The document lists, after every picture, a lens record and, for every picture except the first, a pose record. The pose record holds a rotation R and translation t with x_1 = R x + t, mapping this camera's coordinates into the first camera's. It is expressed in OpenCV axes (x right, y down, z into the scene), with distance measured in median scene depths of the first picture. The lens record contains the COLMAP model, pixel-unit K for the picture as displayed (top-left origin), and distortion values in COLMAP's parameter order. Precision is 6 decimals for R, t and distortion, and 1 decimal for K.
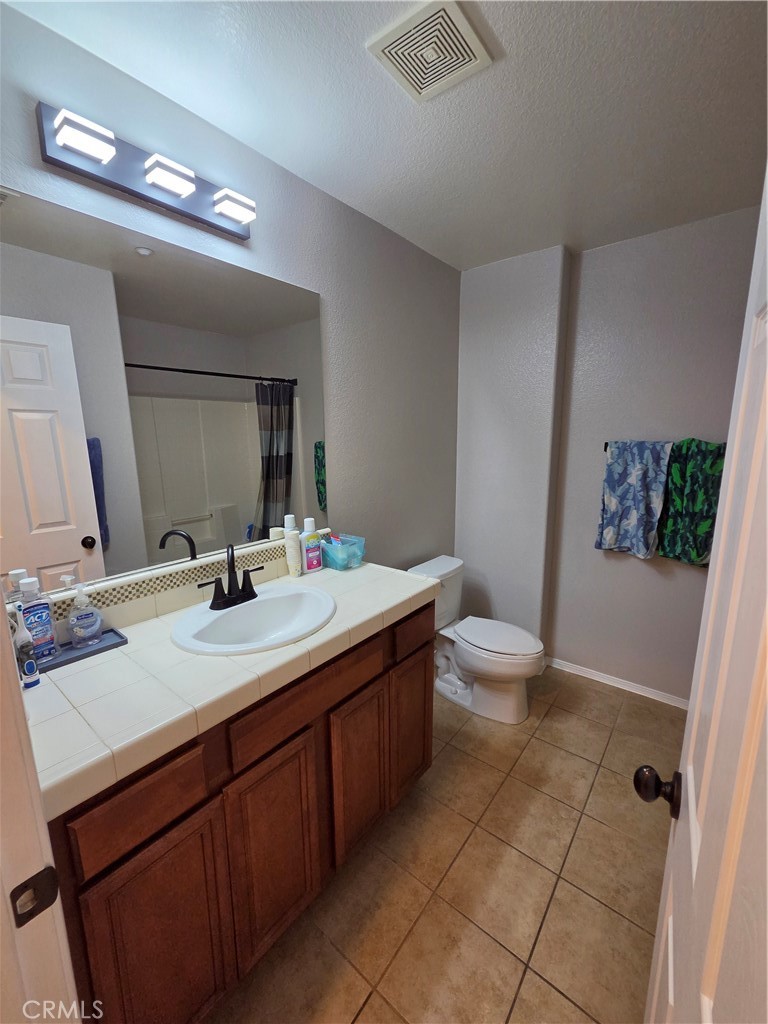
lens RADIAL K [[417.6, 0, 385.8], [0, 417.6, 503.4], [0, 0, 1]] dist [-0.003326, -0.000811]
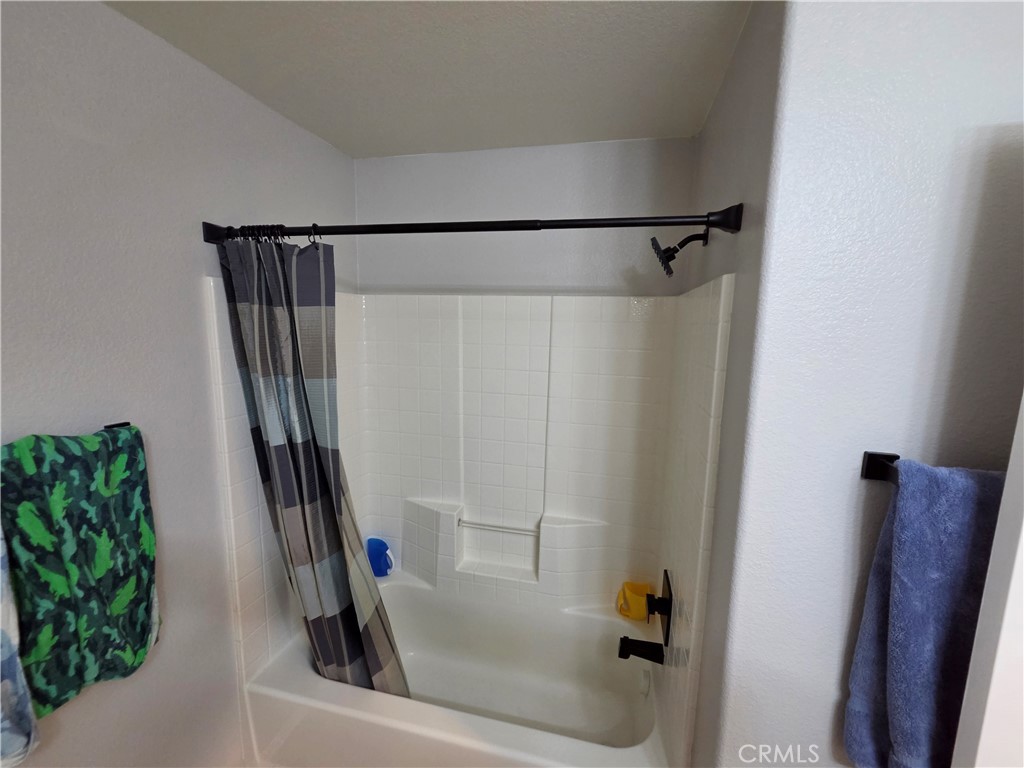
lens RADIAL K [[417.6, 0, 511.6], [0, 417.6, 384.7], [0, 0, 1]] dist [-0.003326, -0.000811]
pose [[-0.427780, -0.139751, 0.893014, 0.048263], [0.126069, 0.969094, 0.212047, -0.077753], [-0.895048, 0.203291, -0.396941, 0.236223]]
